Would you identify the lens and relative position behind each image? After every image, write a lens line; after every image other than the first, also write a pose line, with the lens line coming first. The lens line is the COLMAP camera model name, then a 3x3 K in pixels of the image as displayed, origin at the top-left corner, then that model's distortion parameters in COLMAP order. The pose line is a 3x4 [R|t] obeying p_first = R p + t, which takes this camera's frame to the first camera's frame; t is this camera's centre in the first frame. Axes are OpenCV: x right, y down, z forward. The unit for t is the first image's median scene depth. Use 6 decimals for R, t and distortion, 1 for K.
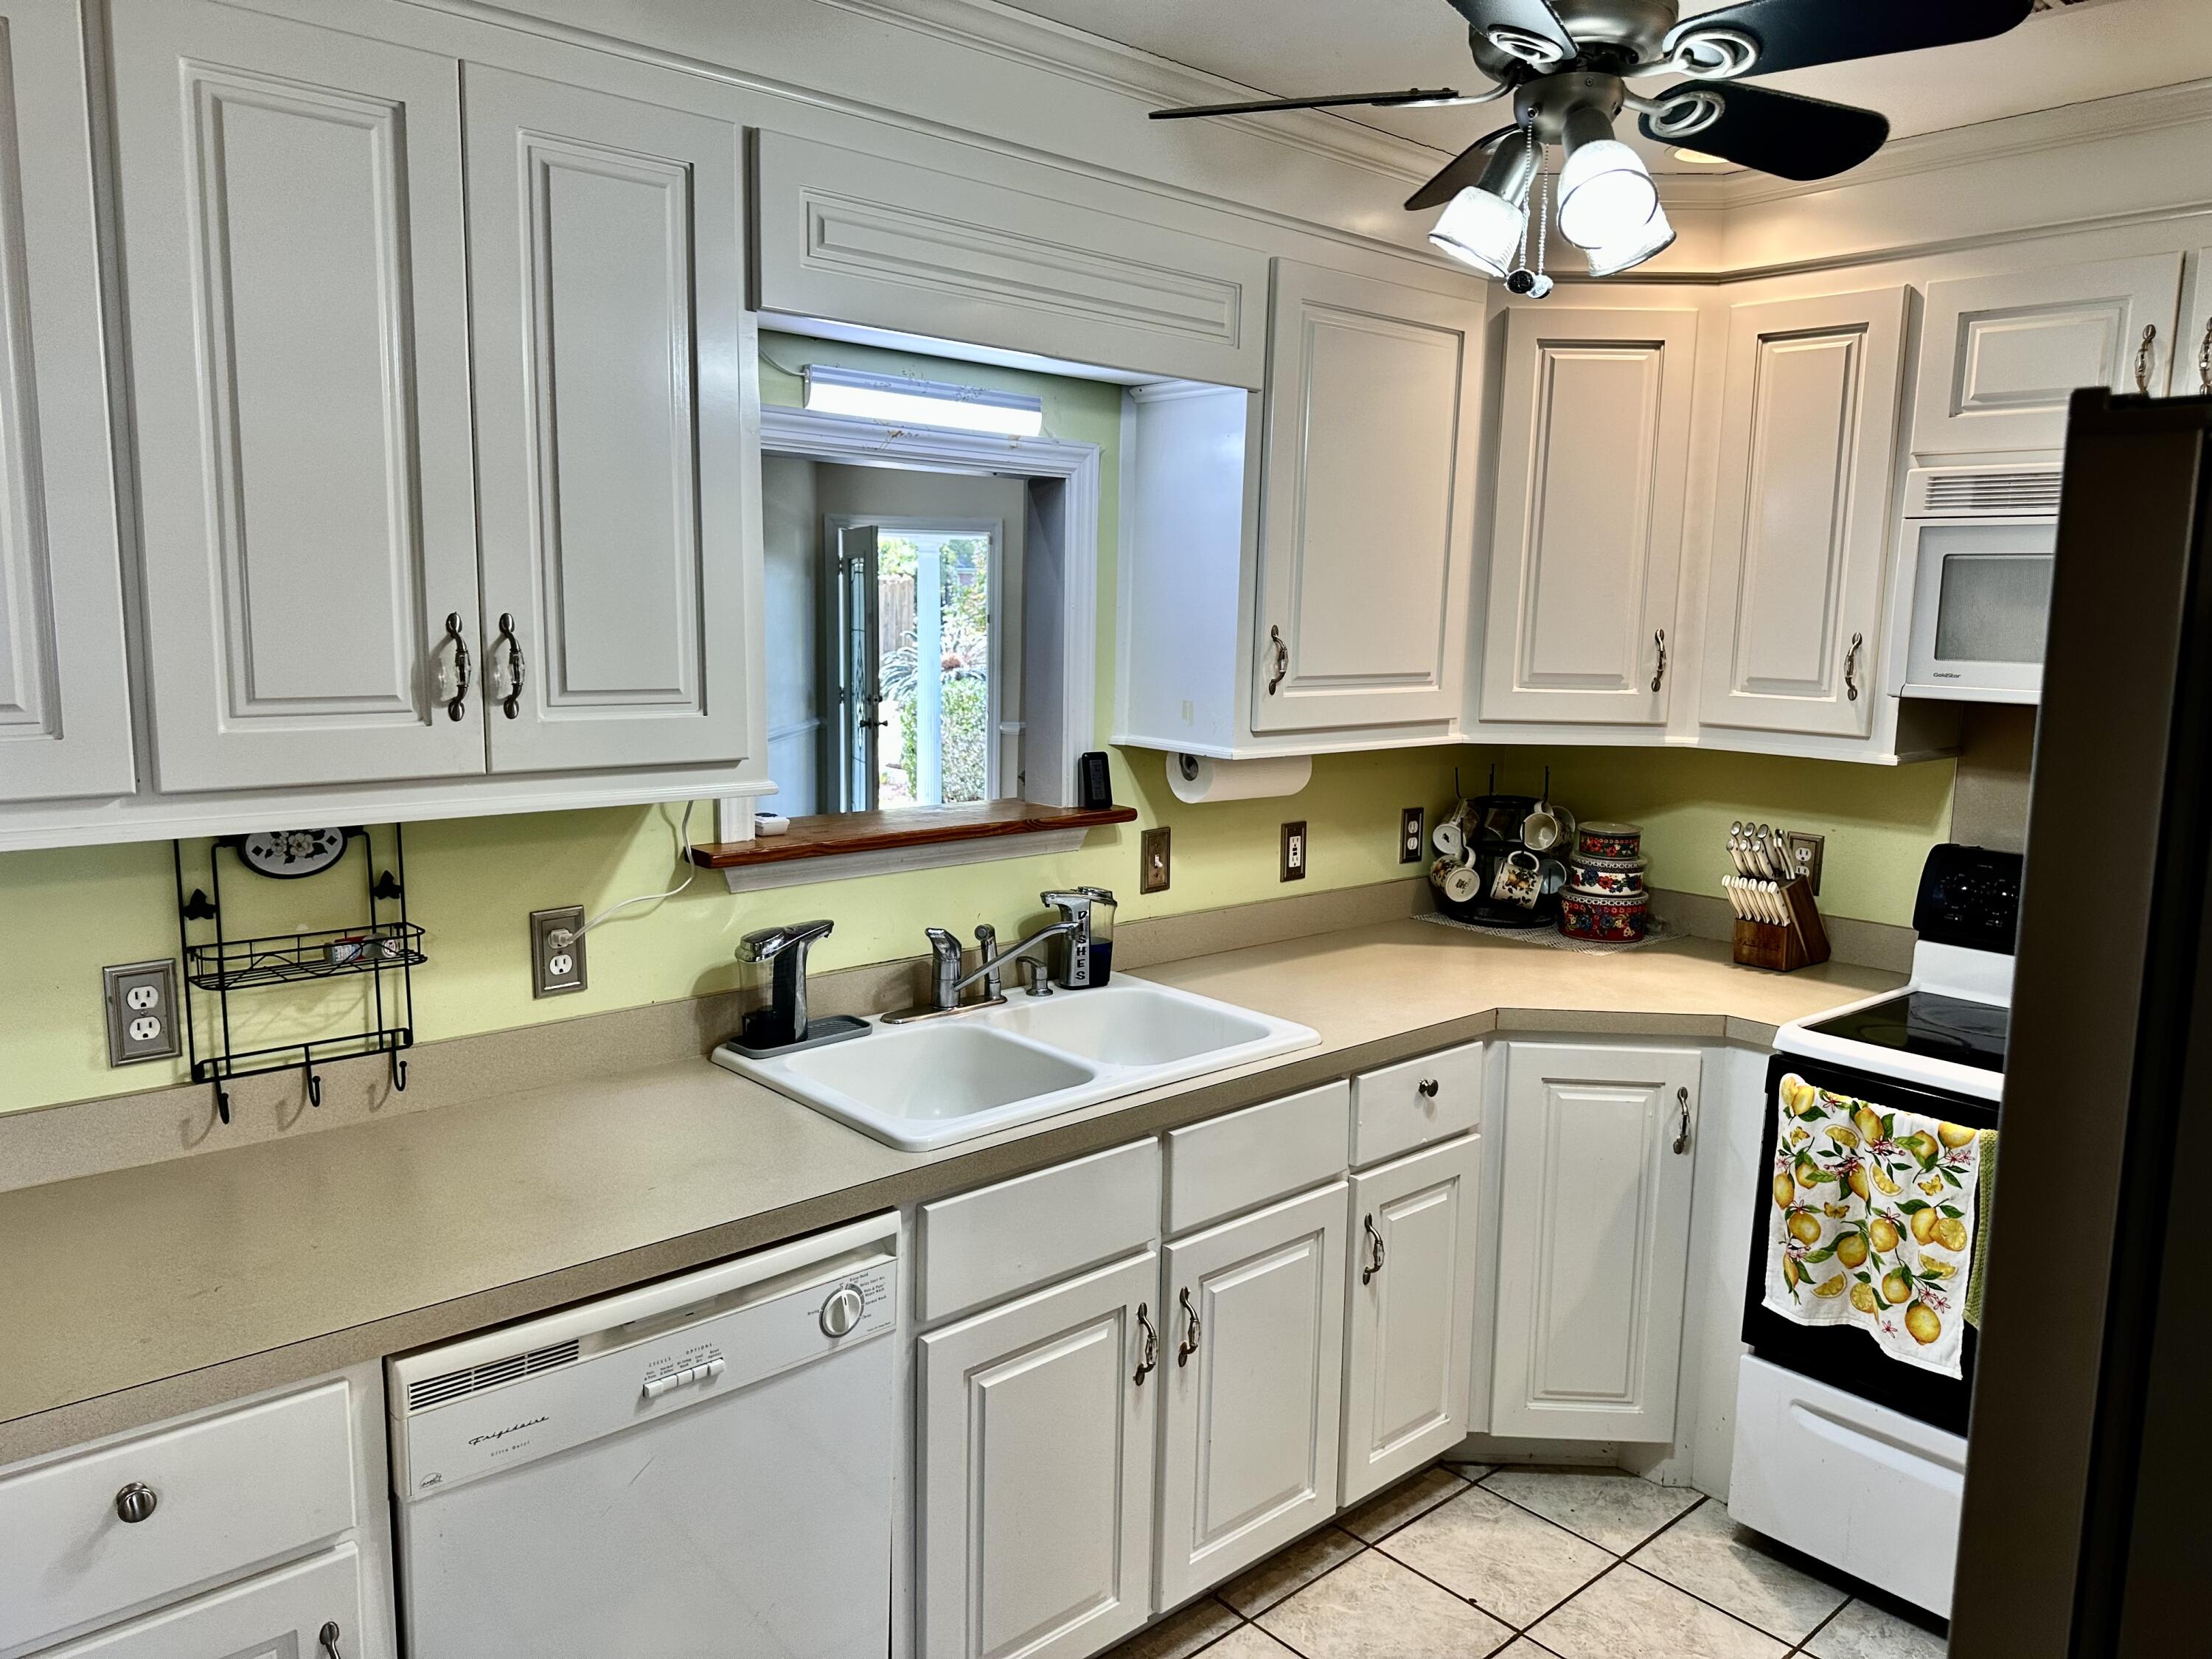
lens RADIAL K [[1553.4, 0, 1106.0], [0, 1553.4, 829.5], [0, 0, 1]] dist [0.001163, 0.000461]
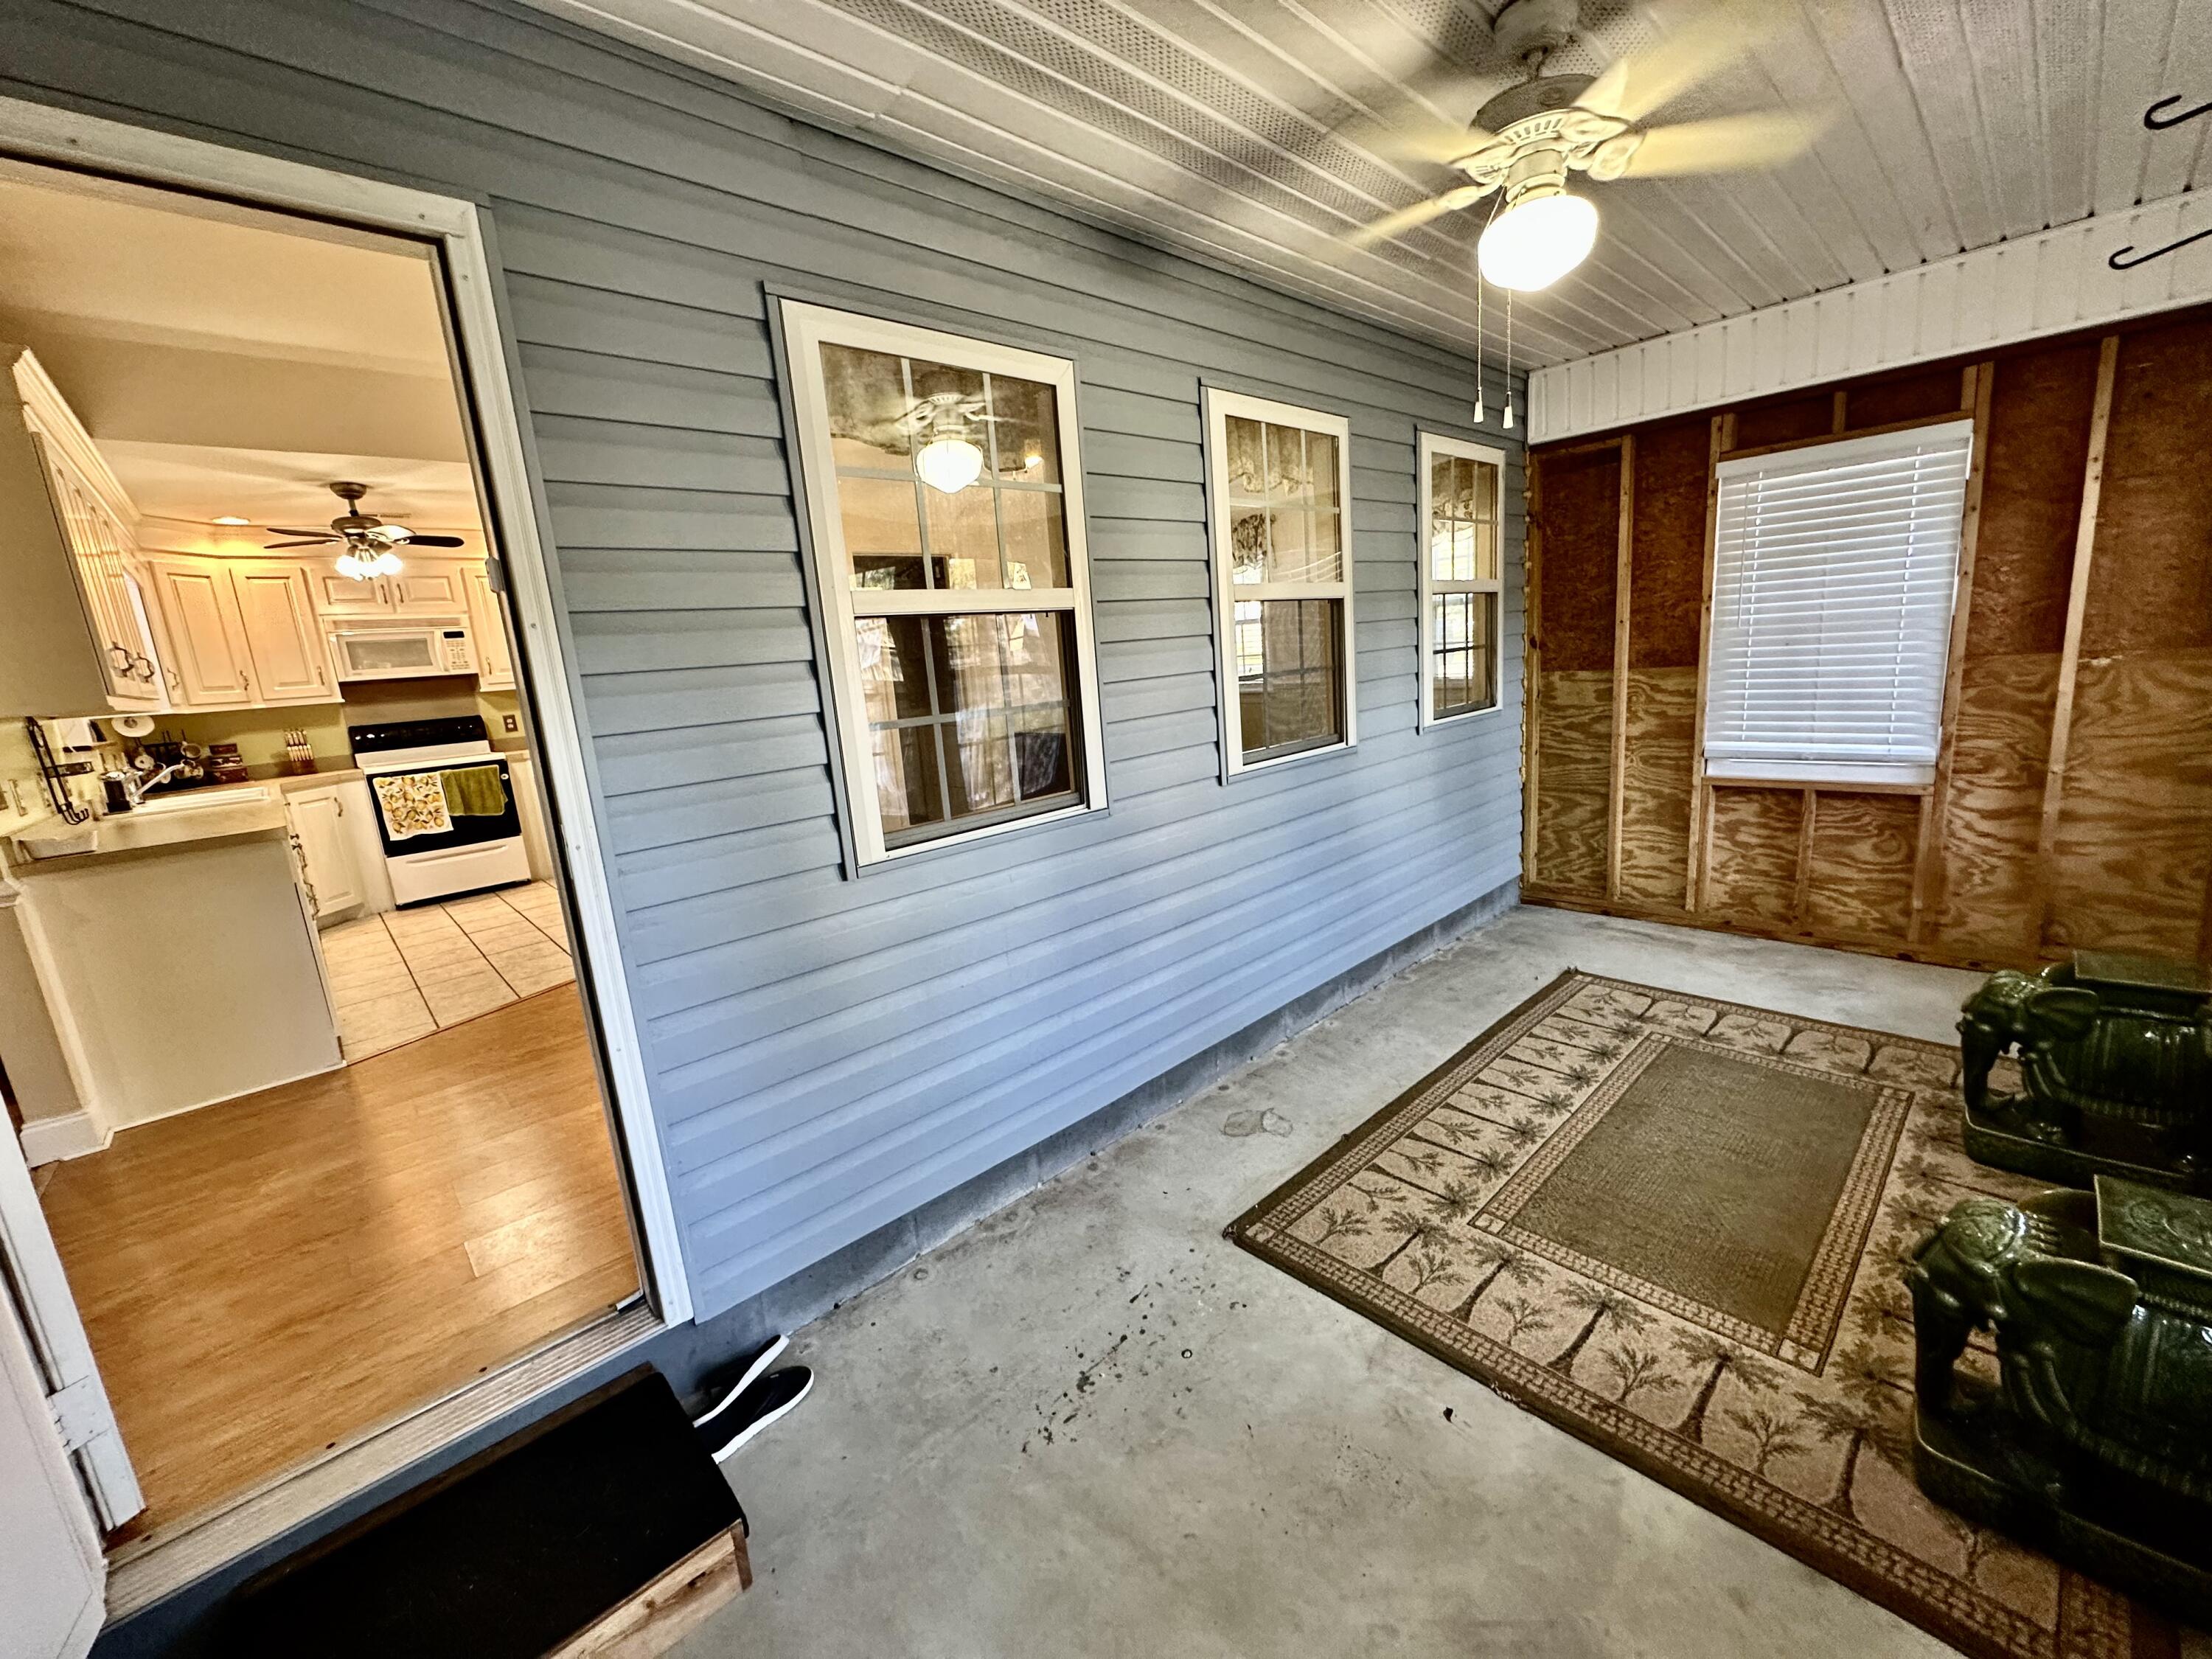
lens RADIAL K [[881.1, 0, 1101.2], [0, 881.1, 830.1], [0, 0, 1]] dist [-0.003280, 0.000010]
pose [[-0.023460, -0.217270, 0.975830, -1.536659], [0.223402, 0.950276, 0.216951, 0.185844], [-0.974444, 0.223092, 0.026245, -0.668666]]
